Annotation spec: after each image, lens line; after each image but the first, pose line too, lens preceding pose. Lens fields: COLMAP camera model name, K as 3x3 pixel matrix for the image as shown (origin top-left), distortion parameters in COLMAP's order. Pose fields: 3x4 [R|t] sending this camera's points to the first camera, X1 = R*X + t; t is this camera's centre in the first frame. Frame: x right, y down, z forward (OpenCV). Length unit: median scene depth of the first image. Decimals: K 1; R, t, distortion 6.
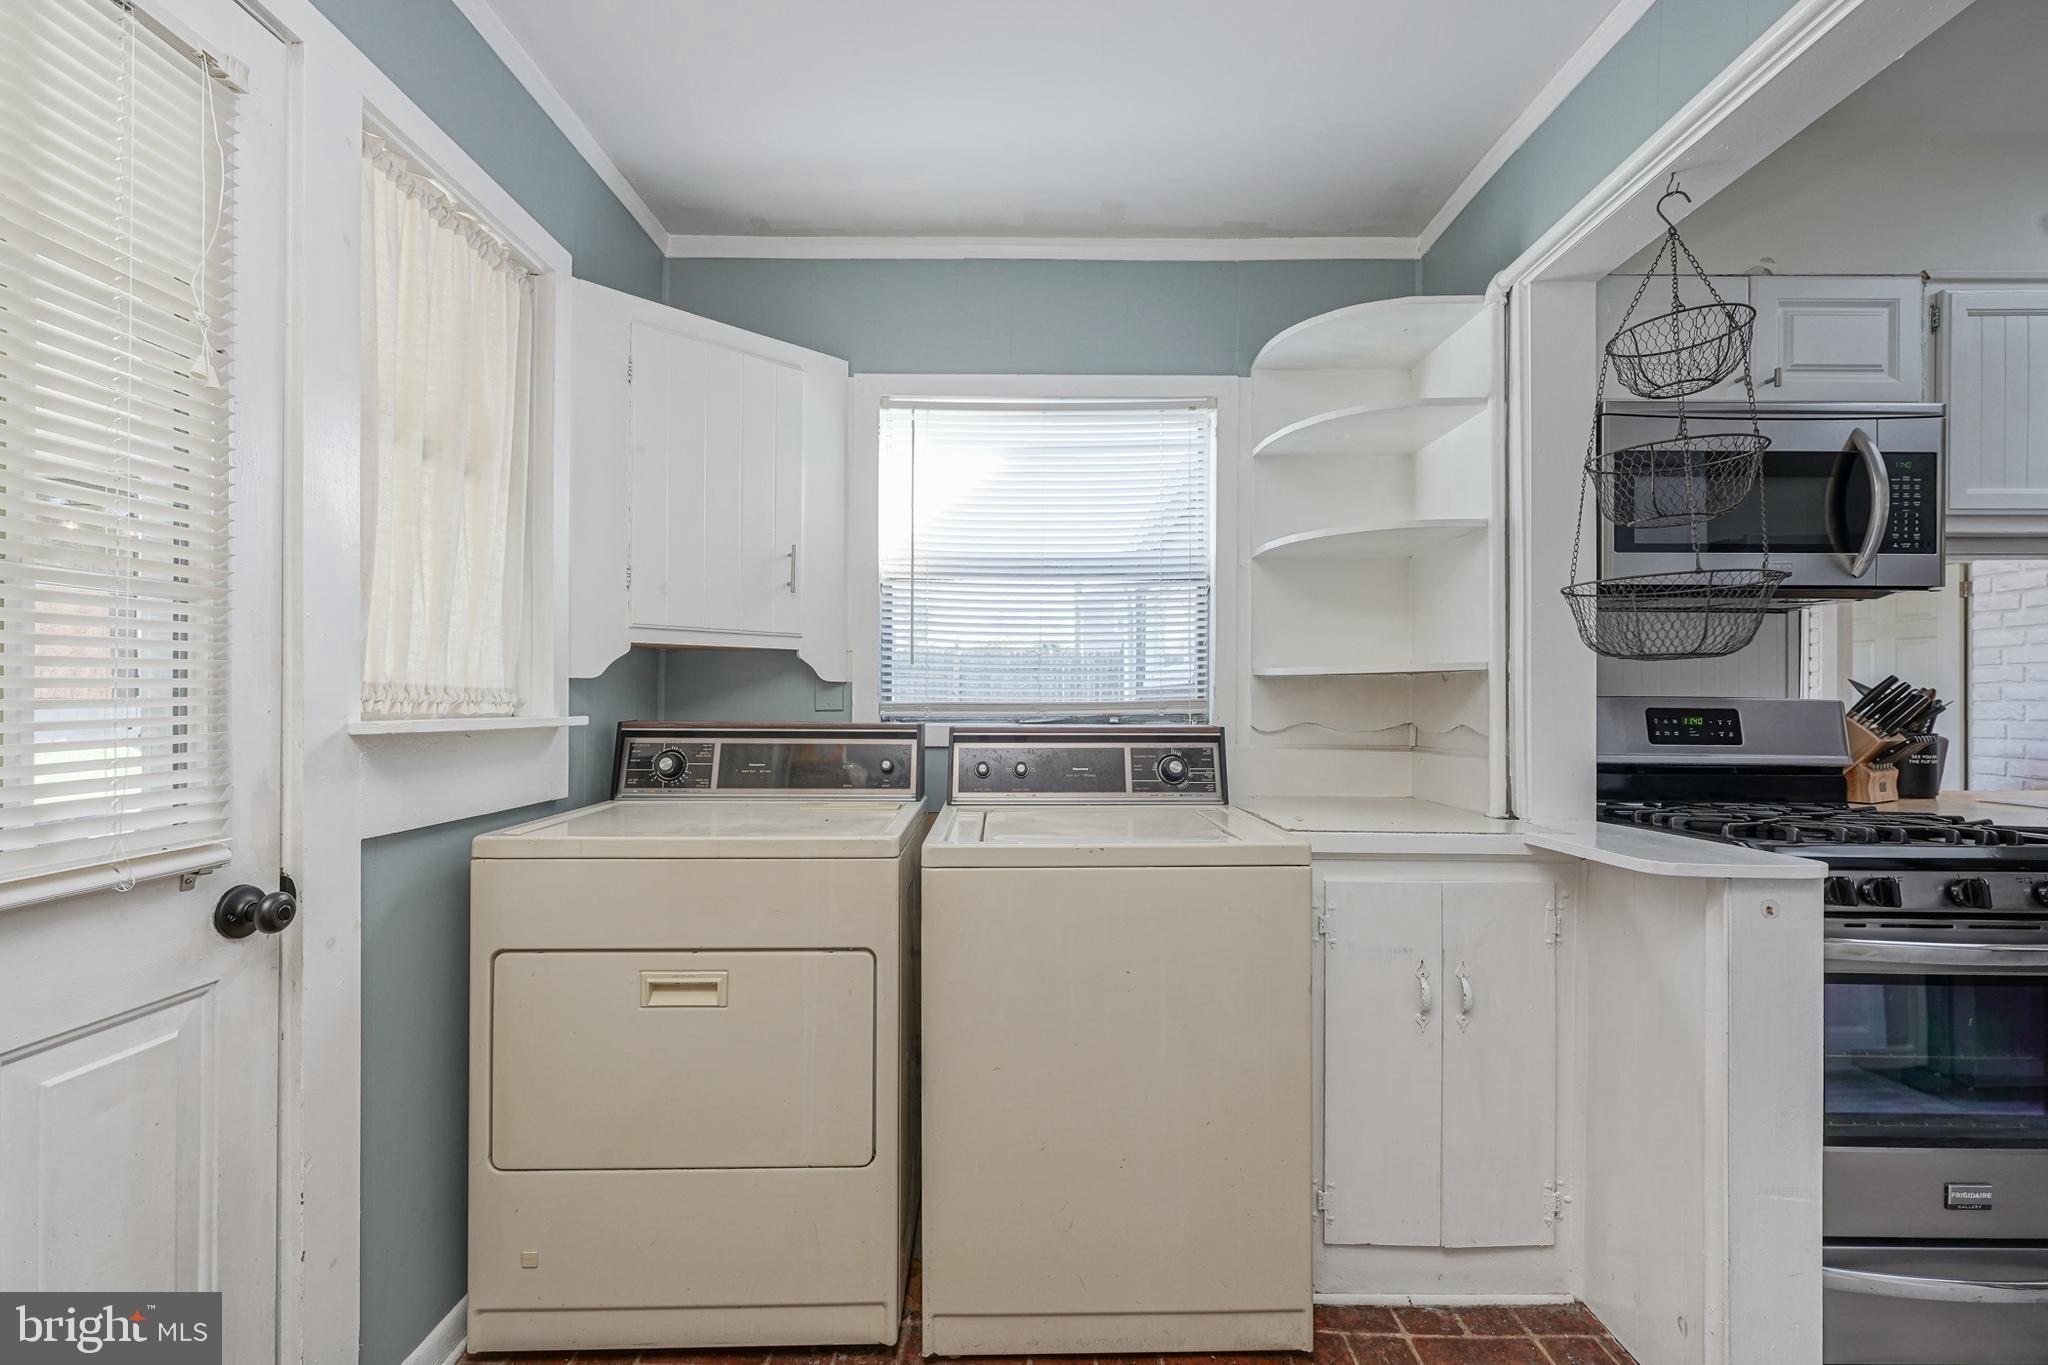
lens RADIAL K [[849.7, 0, 1013.6], [0, 849.7, 696.1], [0, 0, 1]] dist [0.000809, -0.000179]
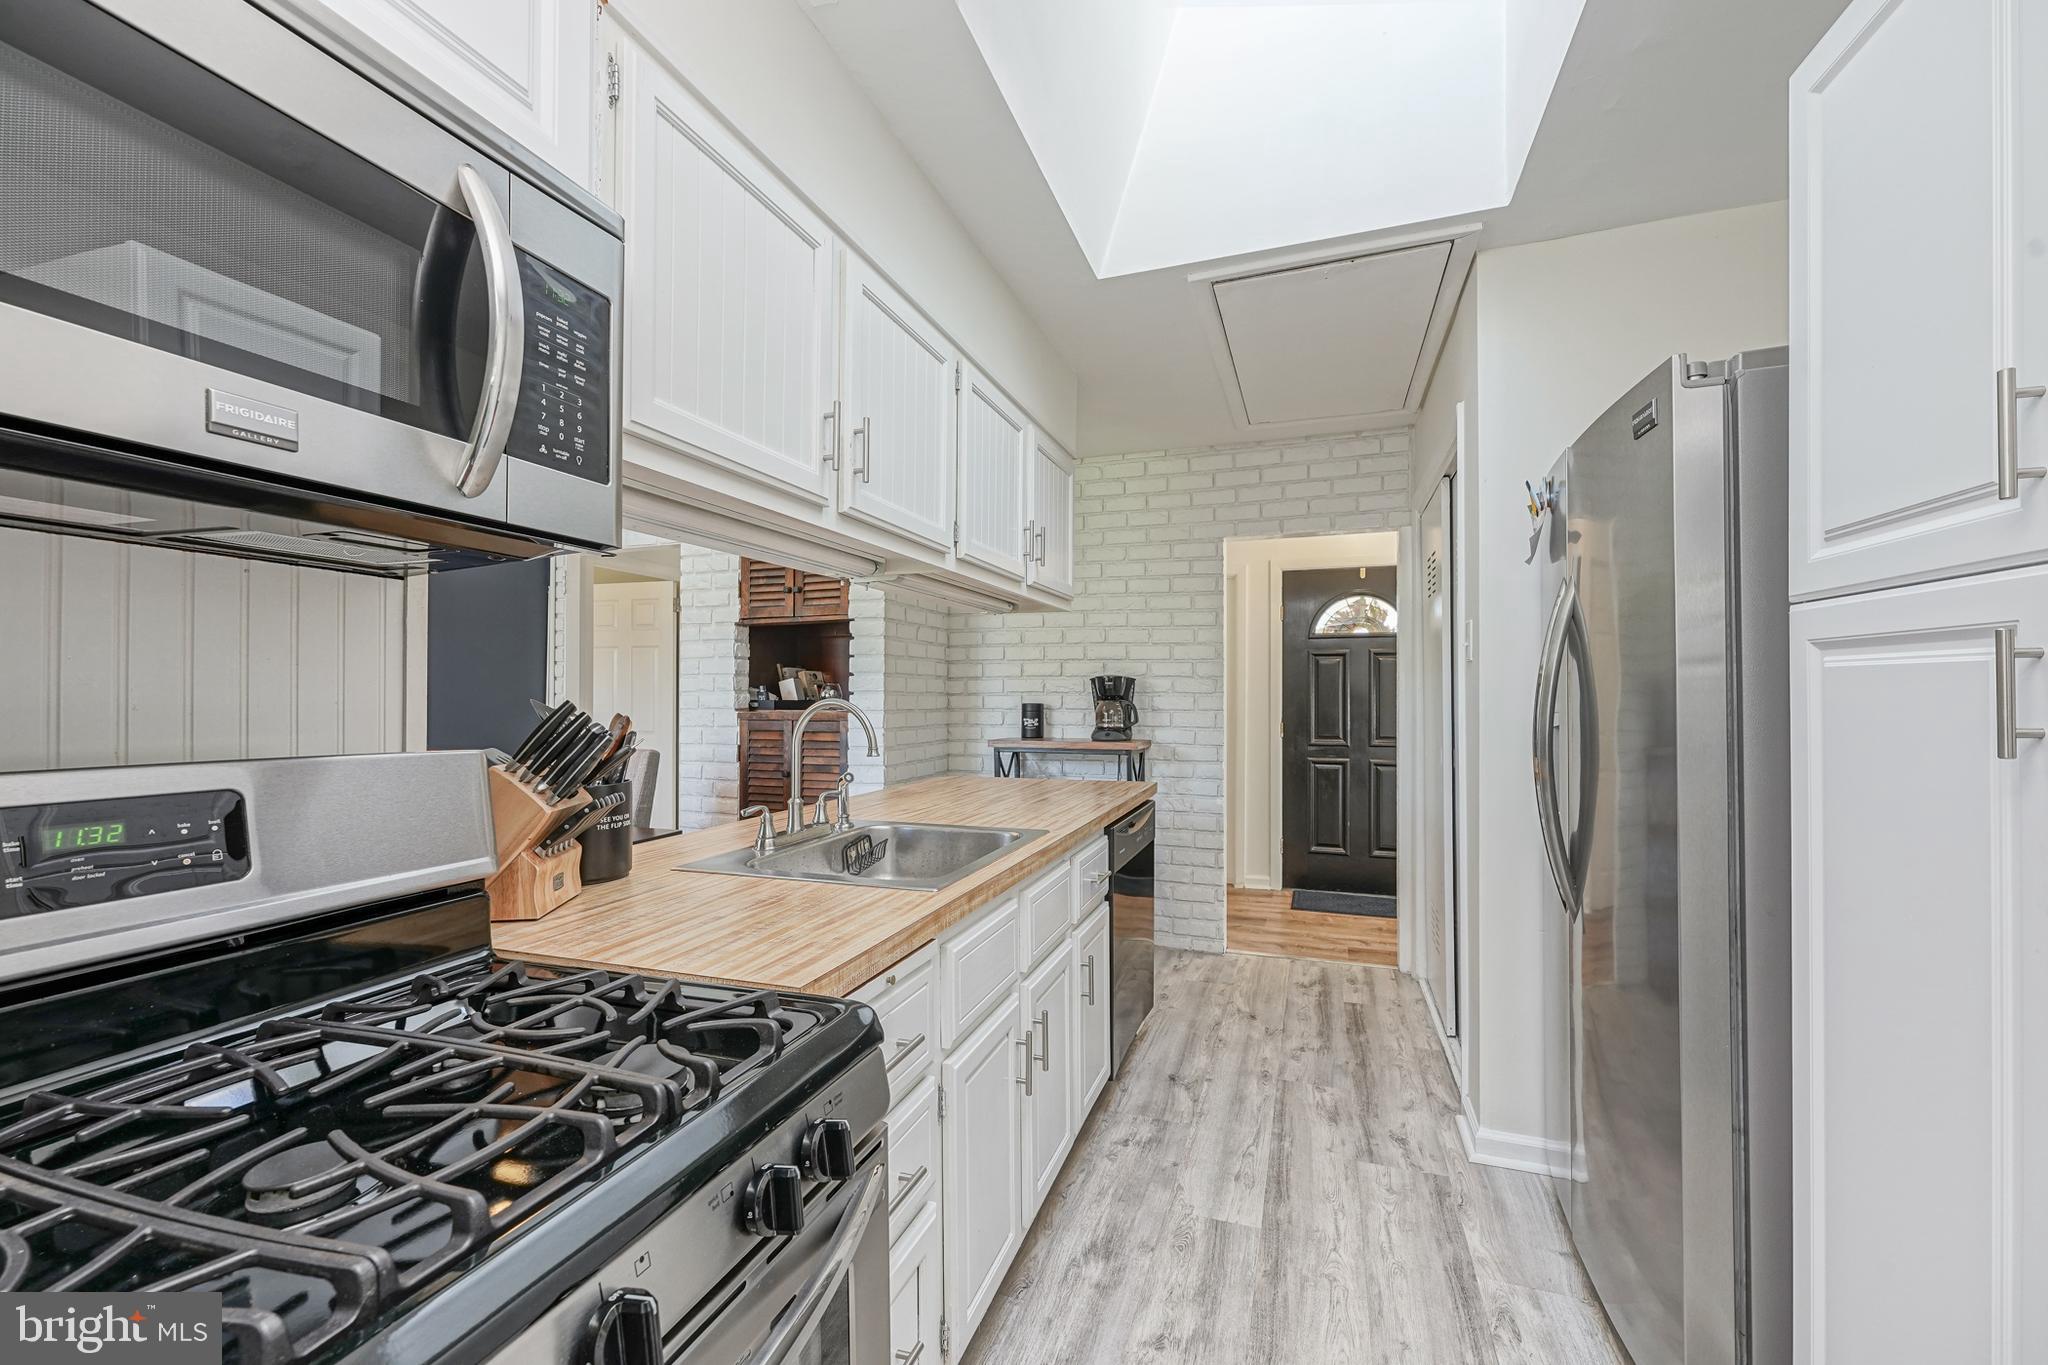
lens RADIAL K [[849.7, 0, 1014.5], [0, 849.7, 690.6], [0, 0, 1]] dist [0.000809, -0.000179]
pose [[0.350556, 0.003711, 0.936534, 0.602135], [-0.004249, 0.999988, -0.002373, -0.032598], [-0.936532, -0.003147, 0.350568, 0.510735]]
